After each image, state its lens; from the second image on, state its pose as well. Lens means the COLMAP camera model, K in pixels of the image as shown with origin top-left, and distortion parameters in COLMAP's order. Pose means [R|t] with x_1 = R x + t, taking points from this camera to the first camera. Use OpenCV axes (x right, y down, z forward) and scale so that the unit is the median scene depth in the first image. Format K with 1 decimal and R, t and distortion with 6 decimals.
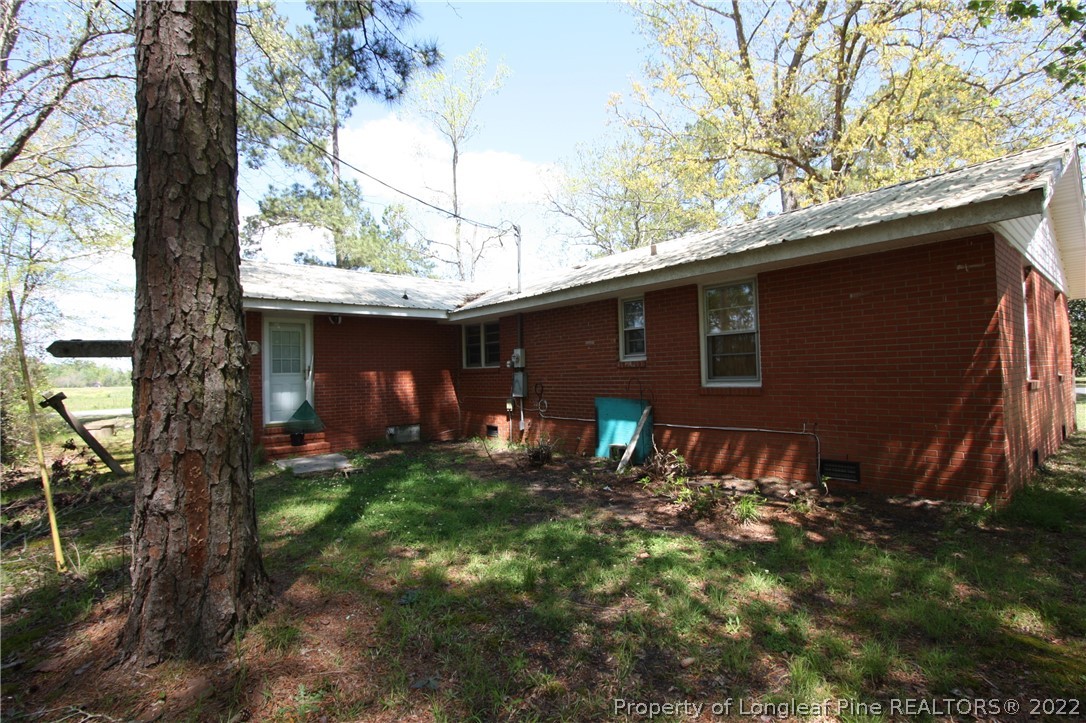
lens RADIAL K [[515.9, 0, 545.0], [0, 515.9, 361.3], [0, 0, 1]] dist [-0.009510, 0.004165]
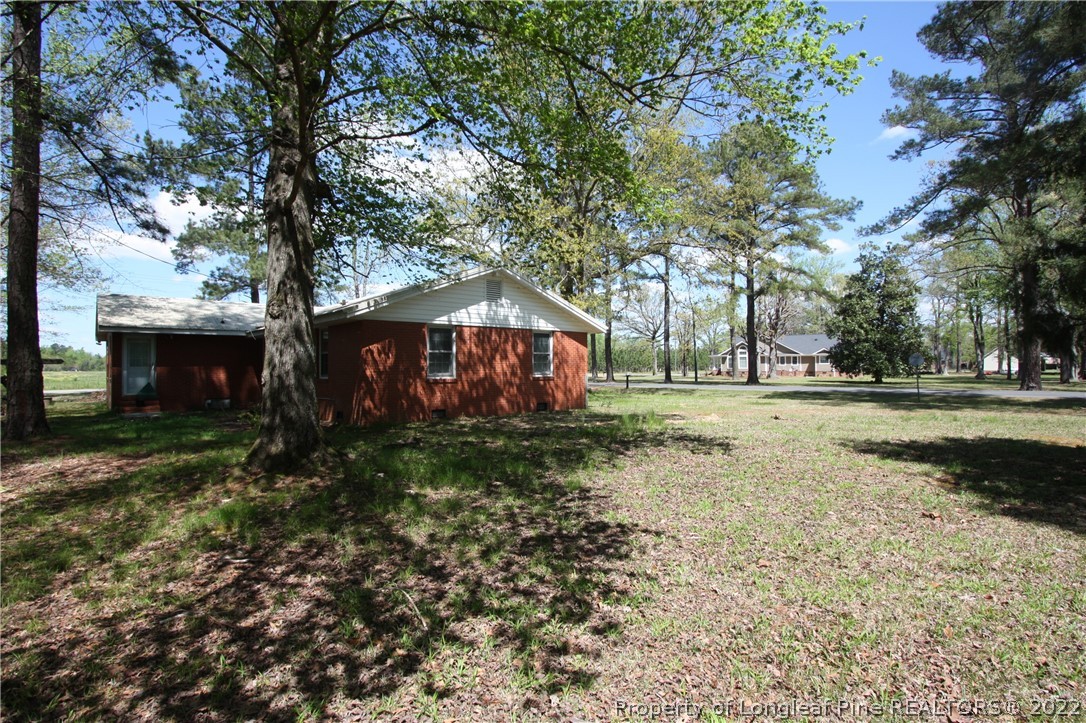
lens RADIAL K [[515.9, 0, 544.7], [0, 515.9, 361.6], [0, 0, 1]] dist [-0.009510, 0.004165]
pose [[0.999614, 0.018679, 0.020570, 0.469052], [-0.018999, 0.999700, 0.015474, -0.027248], [-0.020275, -0.015859, 0.999669, -0.436703]]
